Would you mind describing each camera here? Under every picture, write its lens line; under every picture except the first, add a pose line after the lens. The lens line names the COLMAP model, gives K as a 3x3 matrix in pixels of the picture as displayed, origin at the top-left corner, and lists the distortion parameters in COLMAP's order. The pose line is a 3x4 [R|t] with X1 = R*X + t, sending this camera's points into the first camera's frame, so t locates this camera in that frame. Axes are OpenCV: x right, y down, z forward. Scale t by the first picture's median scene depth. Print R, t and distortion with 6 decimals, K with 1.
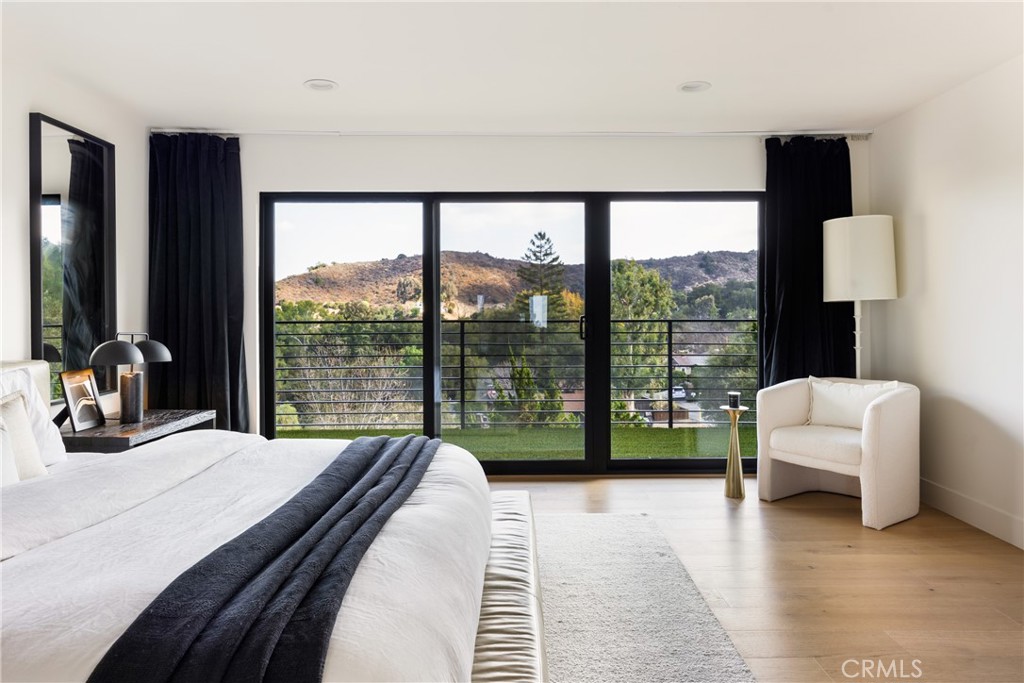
lens RADIAL K [[681.0, 0, 508.9], [0, 681.0, 325.1], [0, 0, 1]] dist [0.011796, -0.000775]
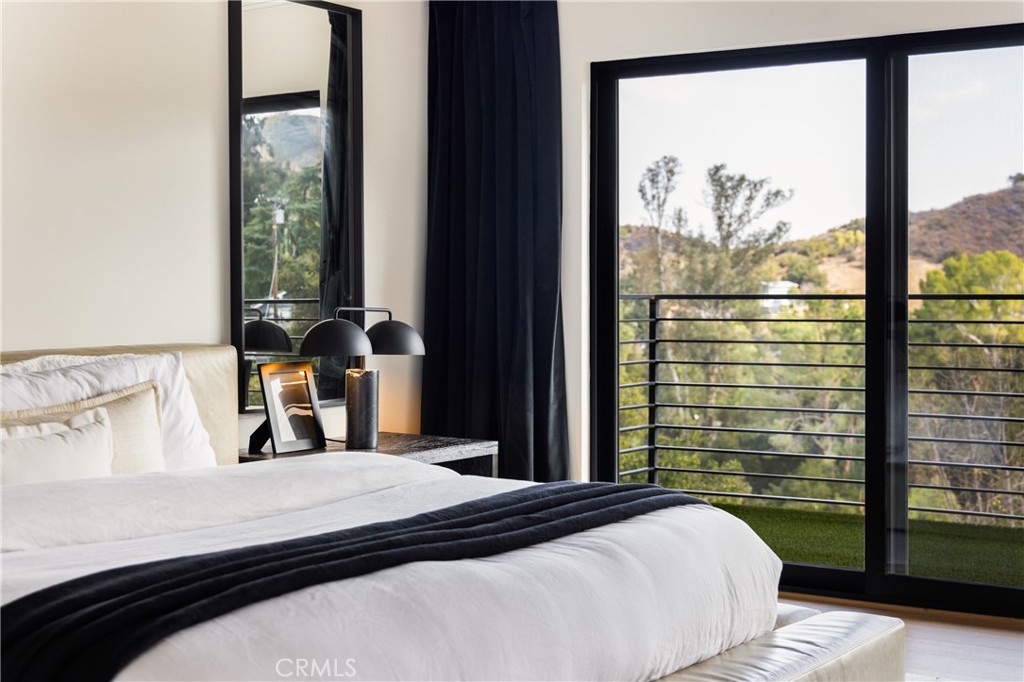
lens RADIAL K [[1559.7, 0, 513.8], [0, 1559.7, 334.7], [0, 0, 1]] dist [0.048977, 0.000000]
pose [[0.831117, 0.023162, -0.555615, 0.339537], [-0.013303, 0.999674, 0.021774, 0.002170], [0.555938, -0.010705, 0.831155, -0.121574]]
